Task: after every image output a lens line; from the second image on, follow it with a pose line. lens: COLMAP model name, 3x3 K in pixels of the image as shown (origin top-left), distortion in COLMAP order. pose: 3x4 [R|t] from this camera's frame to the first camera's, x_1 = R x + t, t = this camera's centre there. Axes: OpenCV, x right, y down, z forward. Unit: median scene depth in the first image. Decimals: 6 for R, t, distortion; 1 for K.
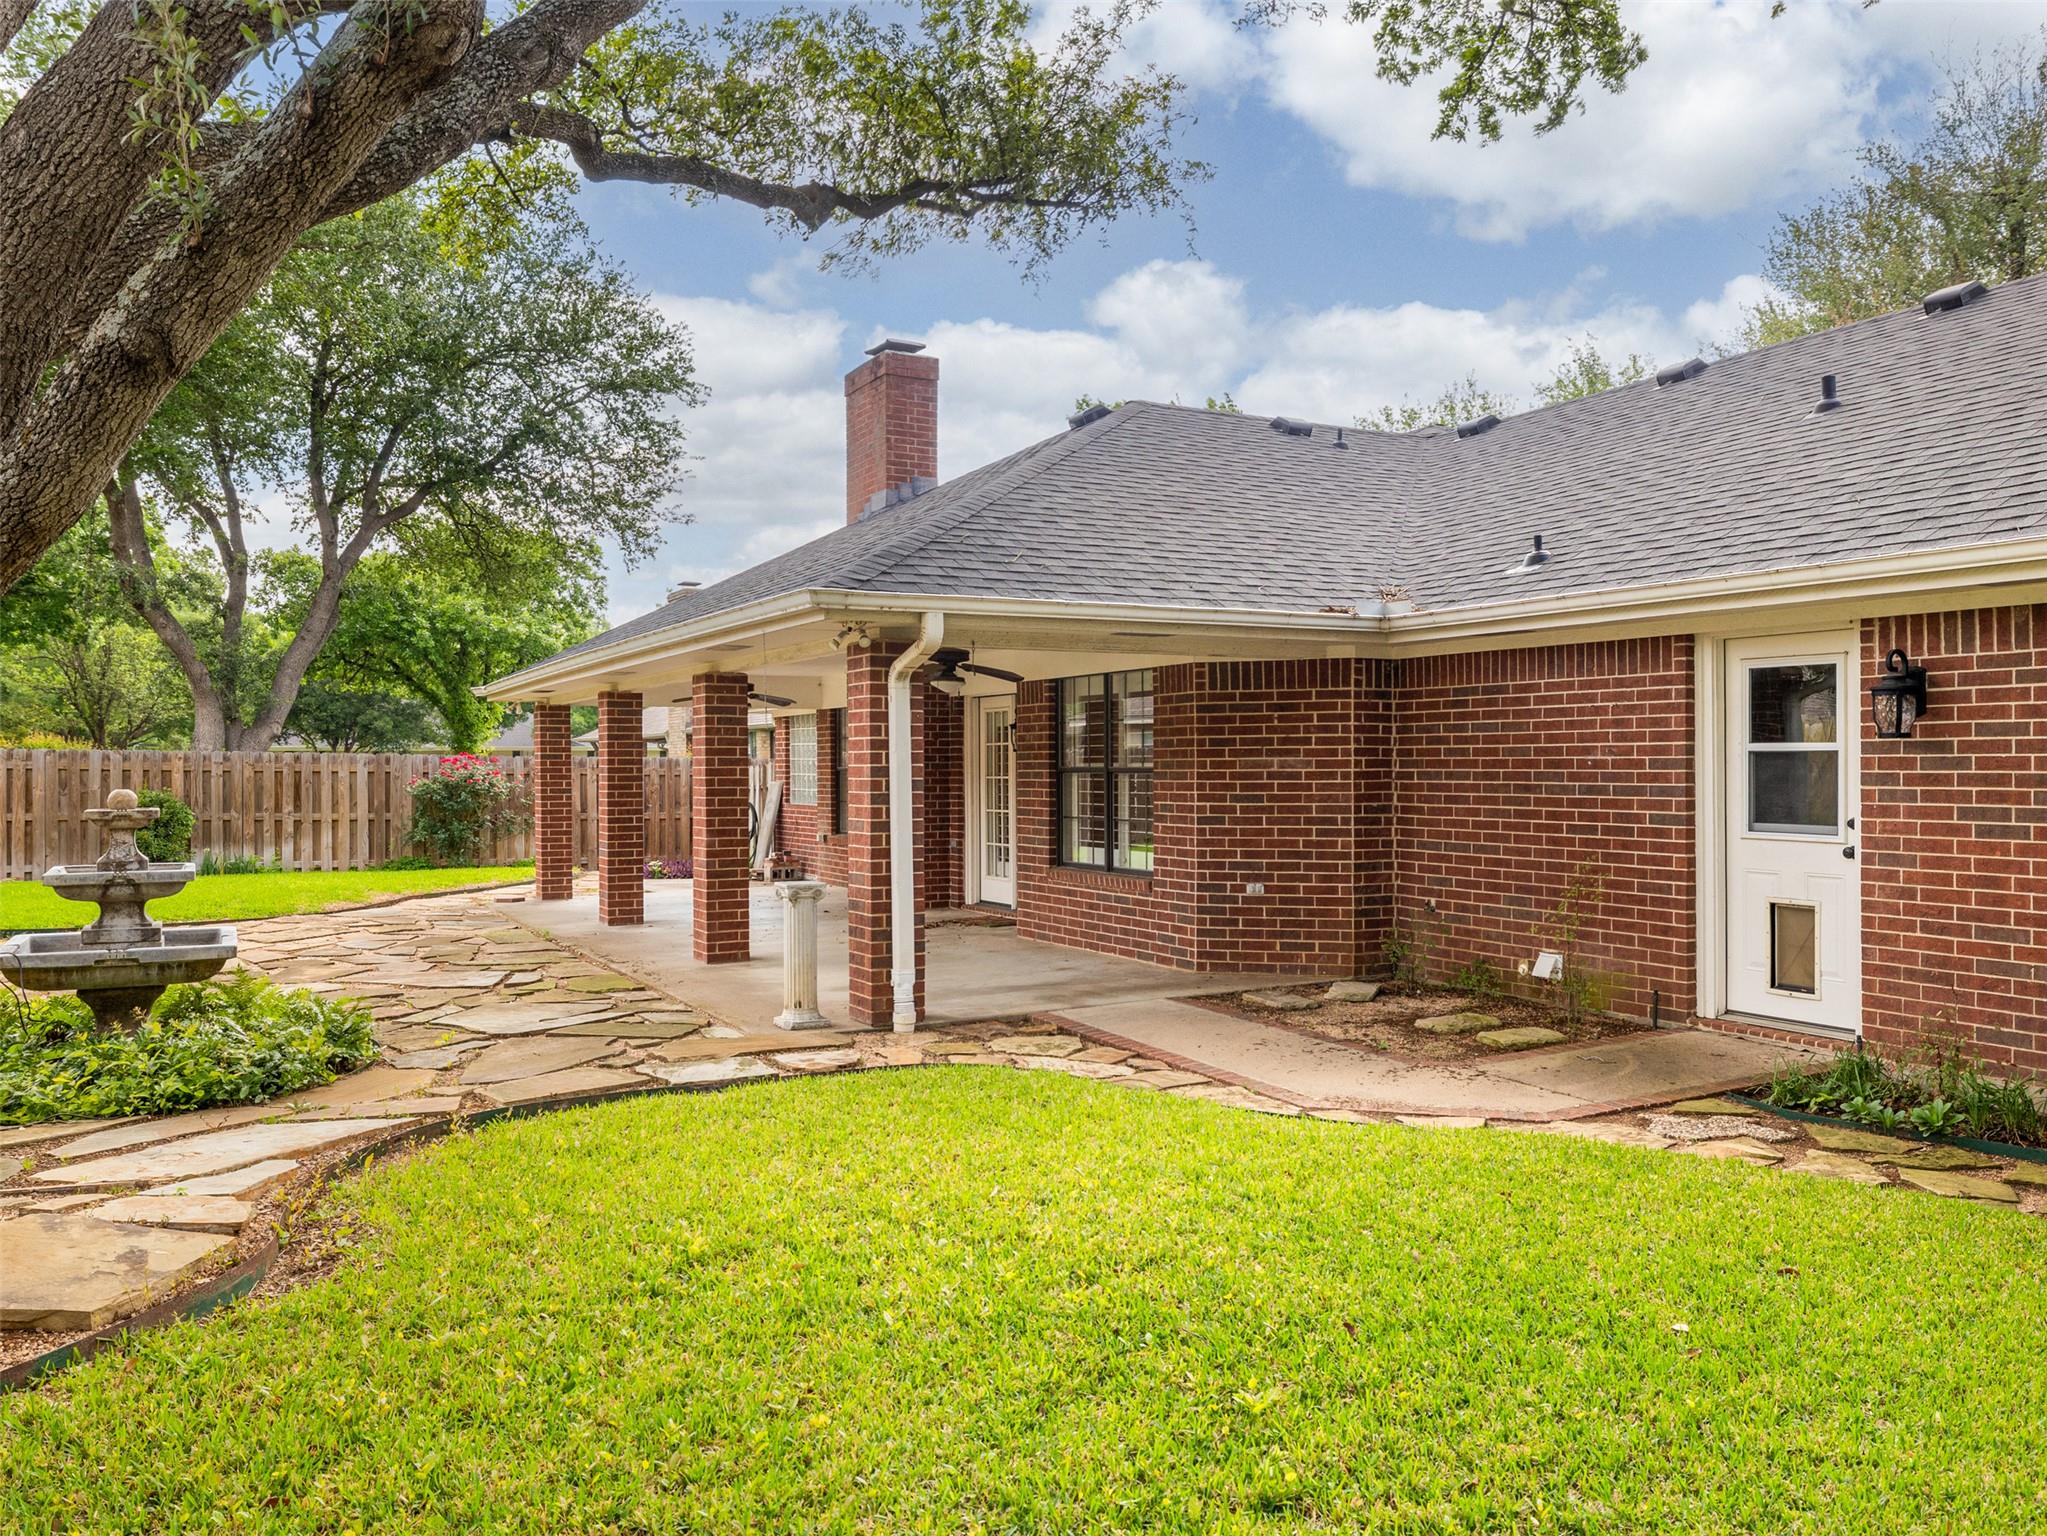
lens RADIAL K [[1522.7, 0, 1028.5], [0, 1522.7, 761.9], [0, 0, 1]] dist [-0.003430, 0.002094]
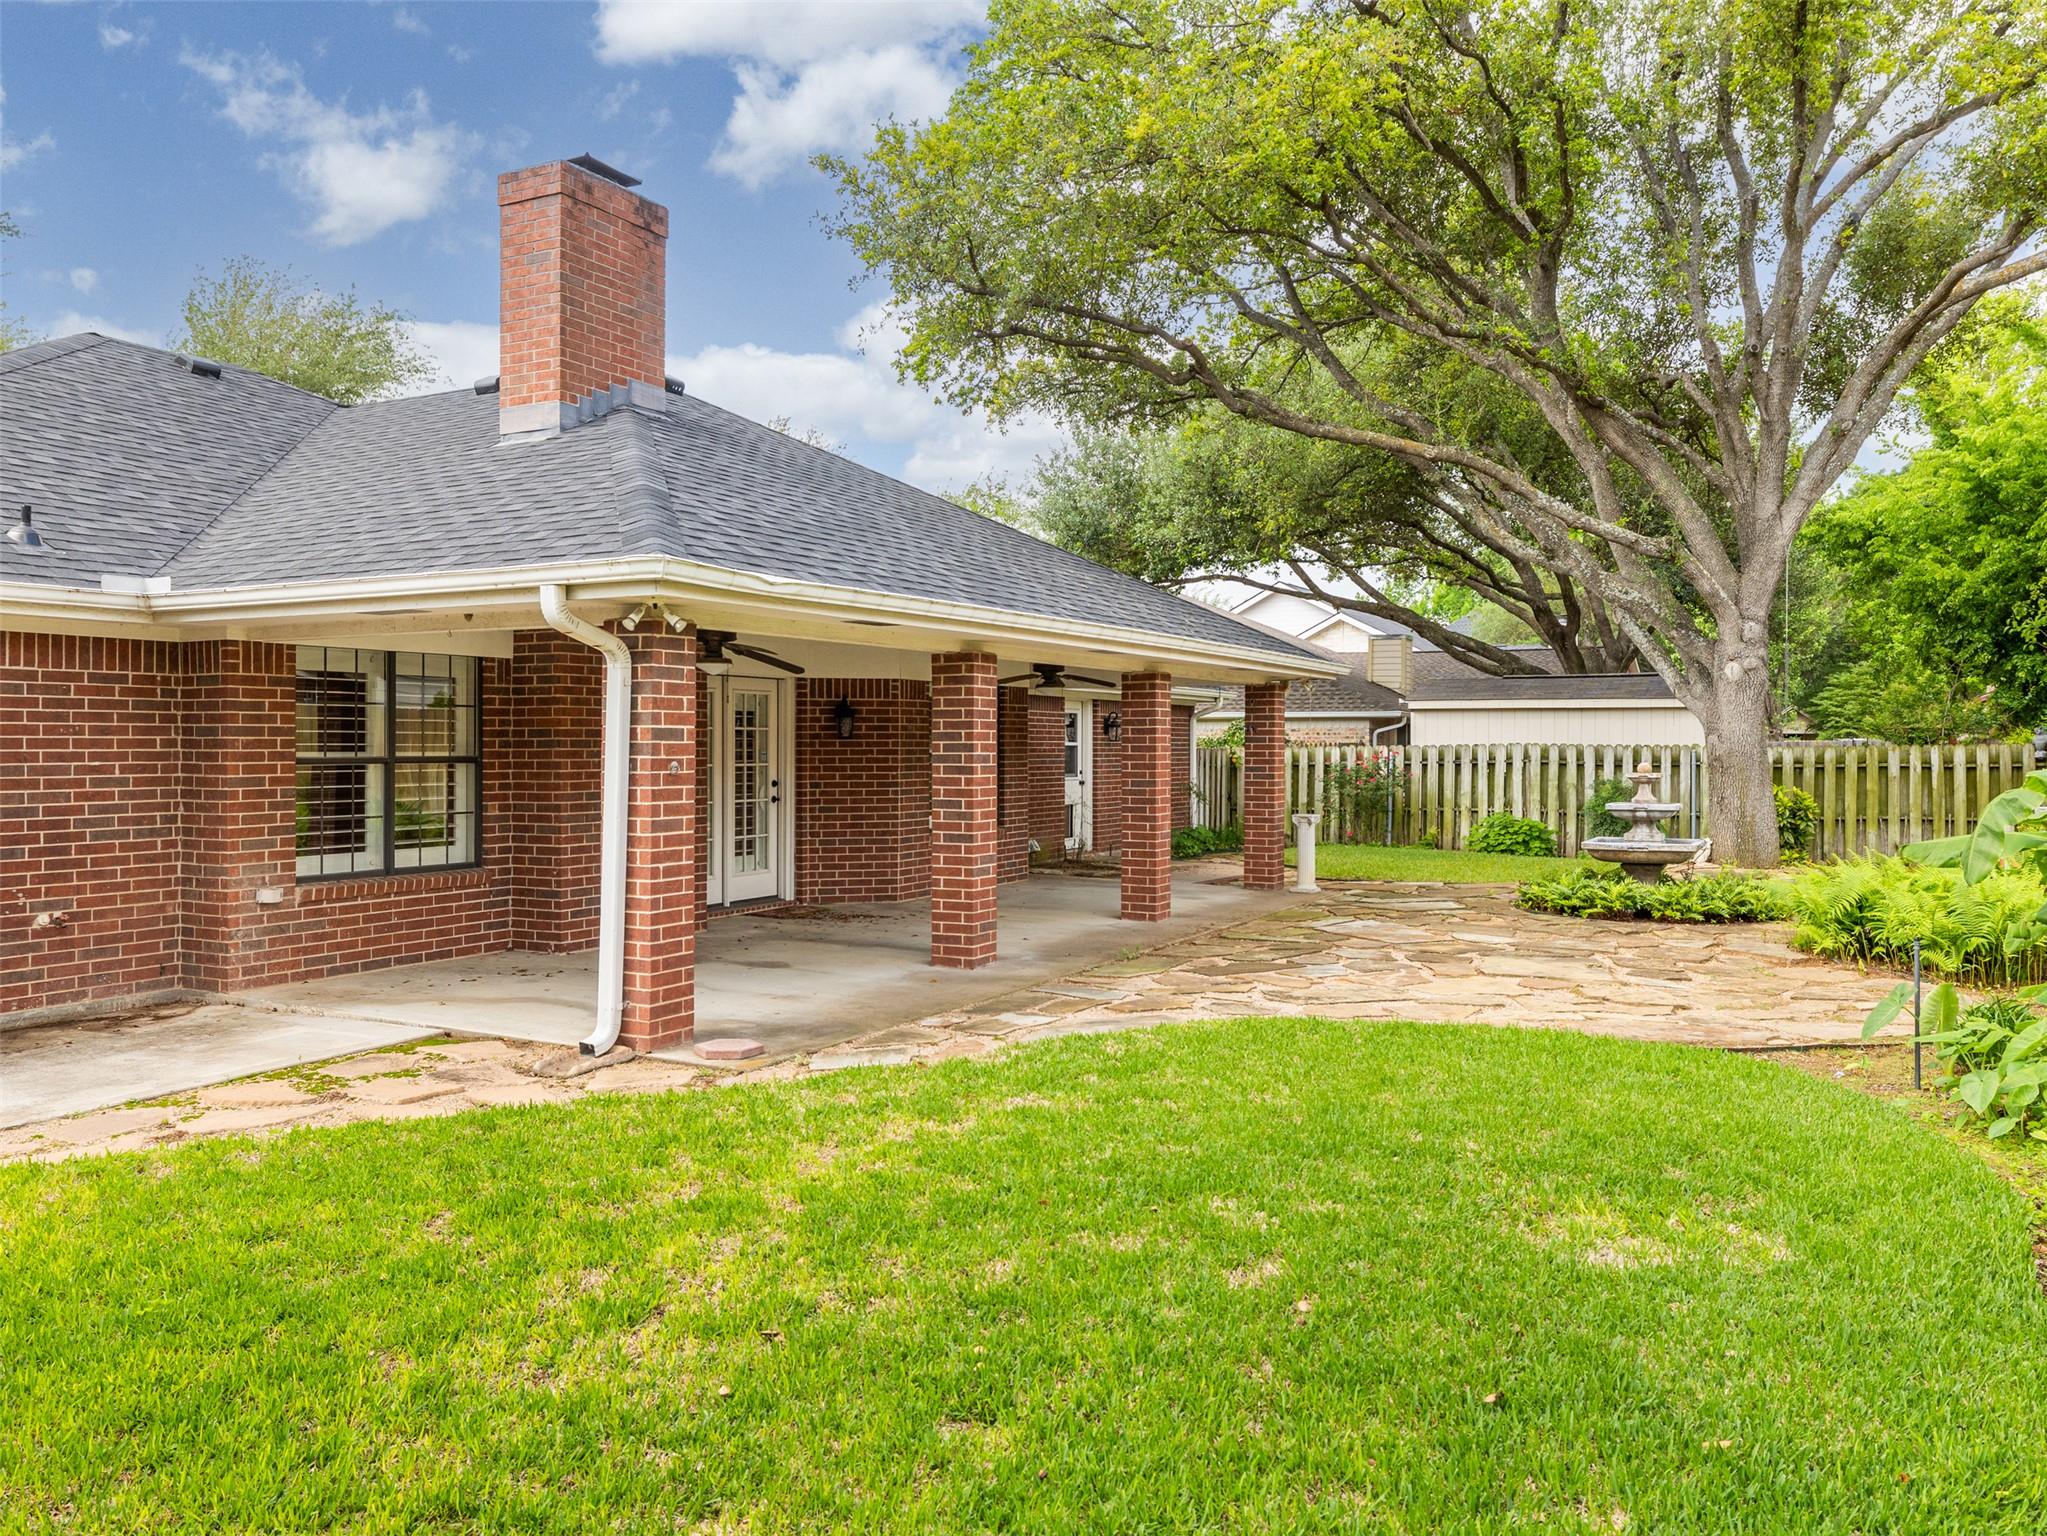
lens RADIAL K [[1522.7, 0, 1028.5], [0, 1522.7, 761.9], [0, 0, 1]] dist [-0.003430, 0.002094]
pose [[-0.537864, -0.006989, 0.843003, -1.168511], [0.002304, 0.999950, 0.009761, -0.002996], [-0.843029, 0.007192, -0.537821, 1.723786]]
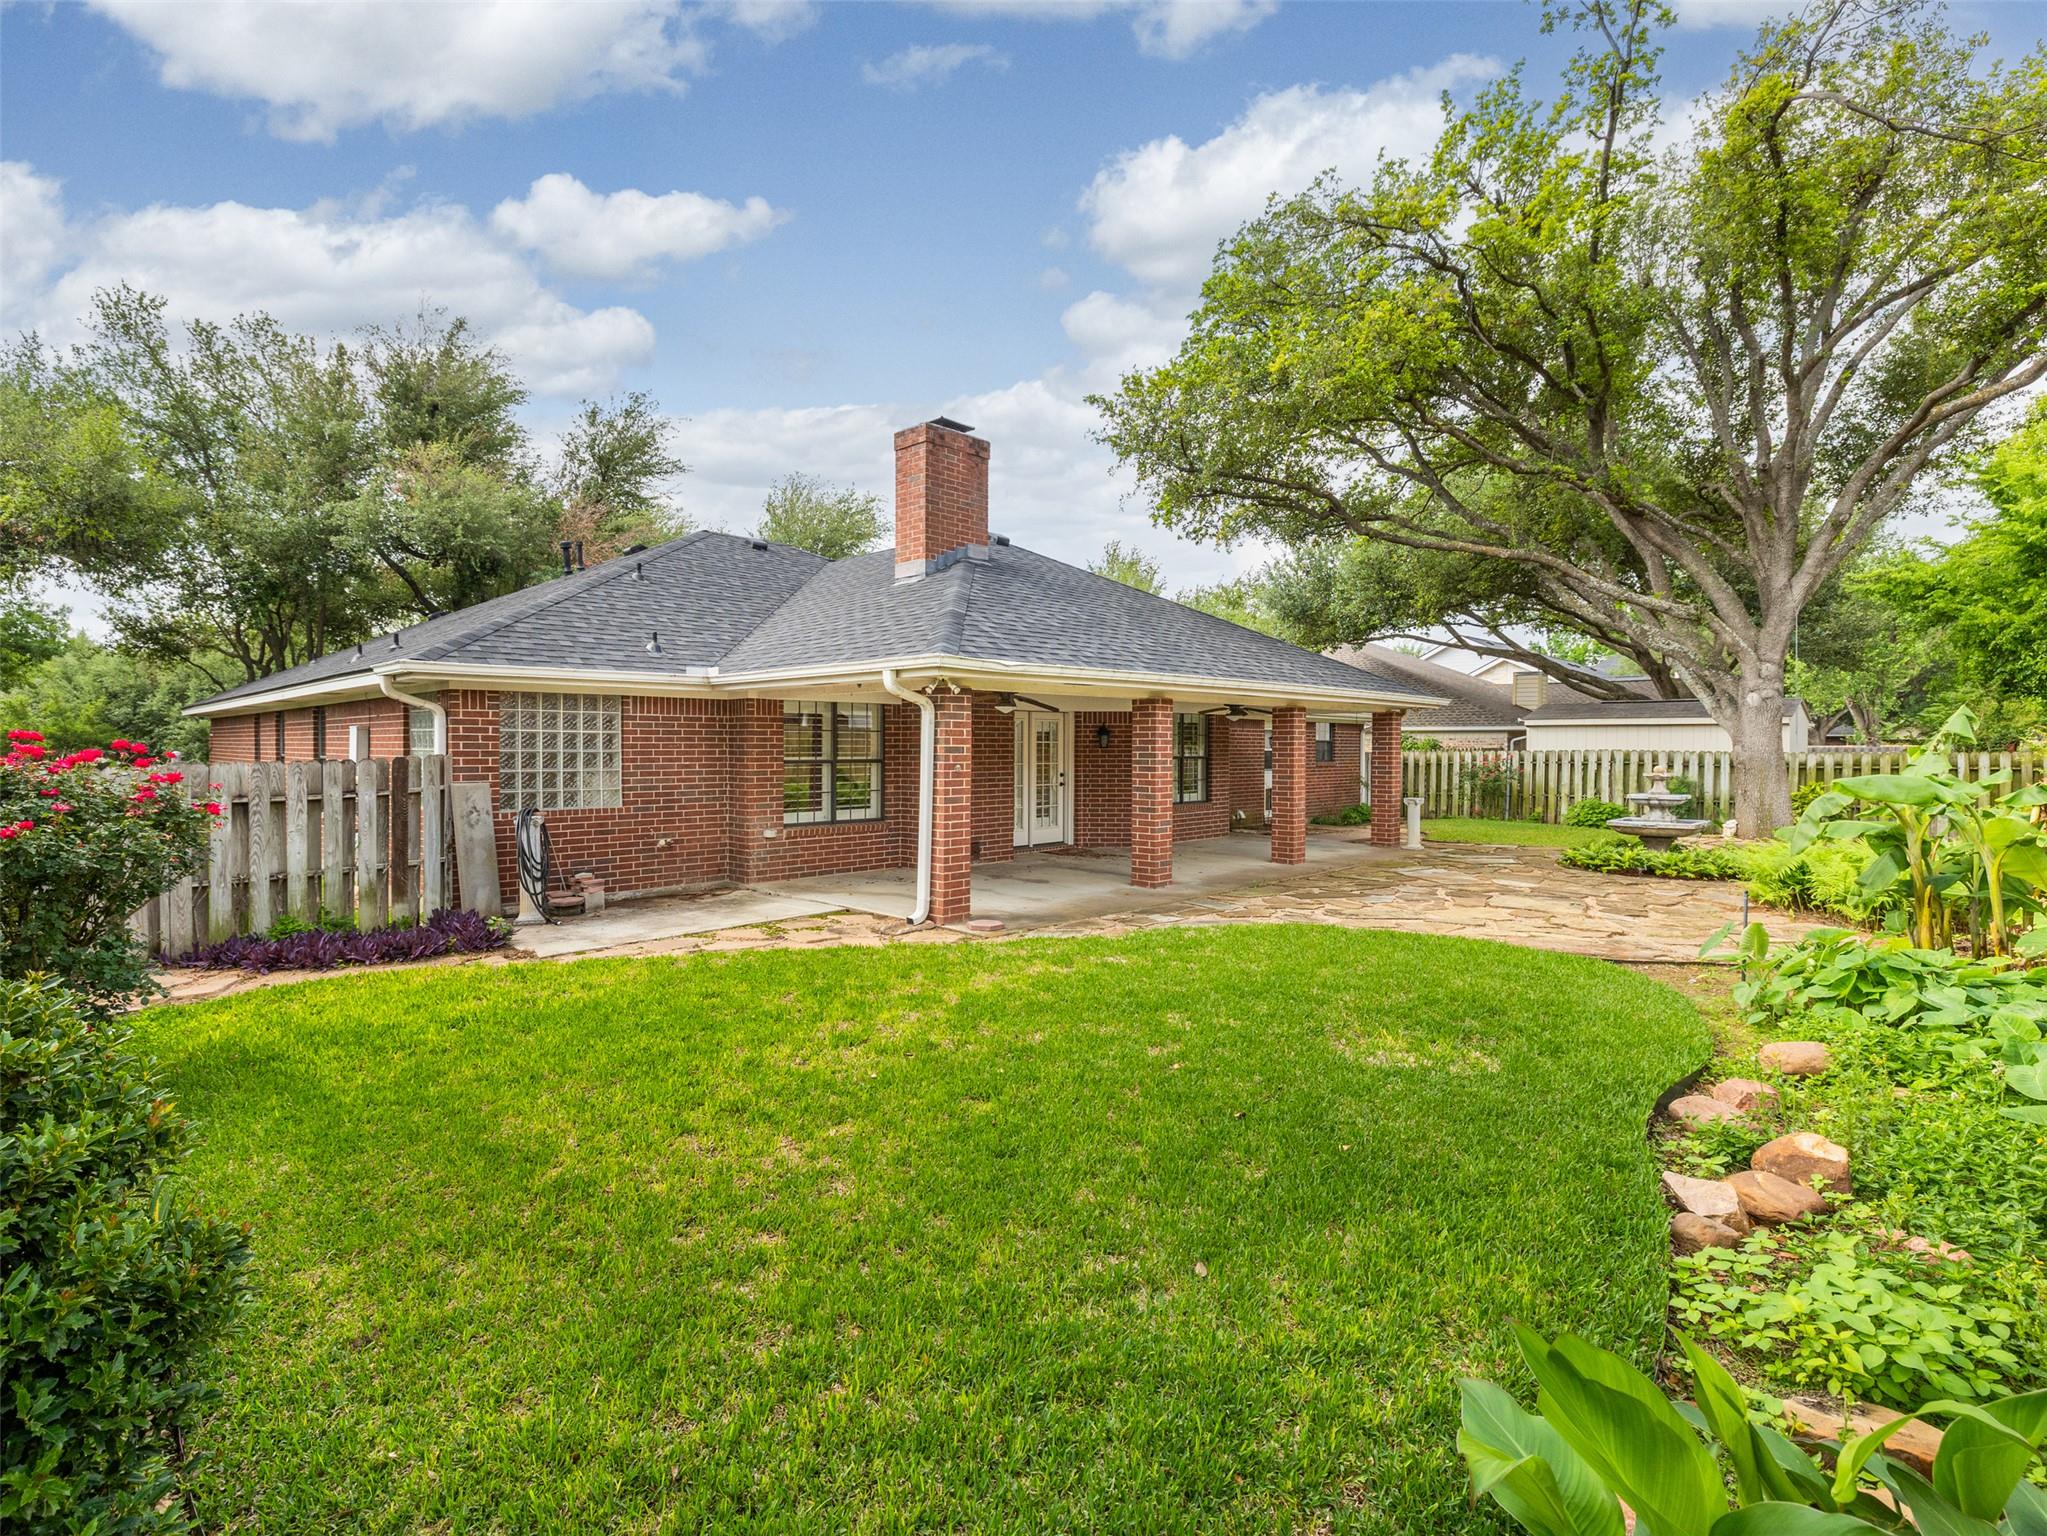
lens RADIAL K [[994.7, 0, 1023.5], [0, 994.7, 768.0], [0, 0, 1]] dist [-0.001676, -0.000574]
pose [[-0.282691, -0.020152, 0.958999, -1.302628], [0.000068, 0.999779, 0.021029, -0.011847], [-0.959211, 0.006009, -0.282627, 1.664257]]
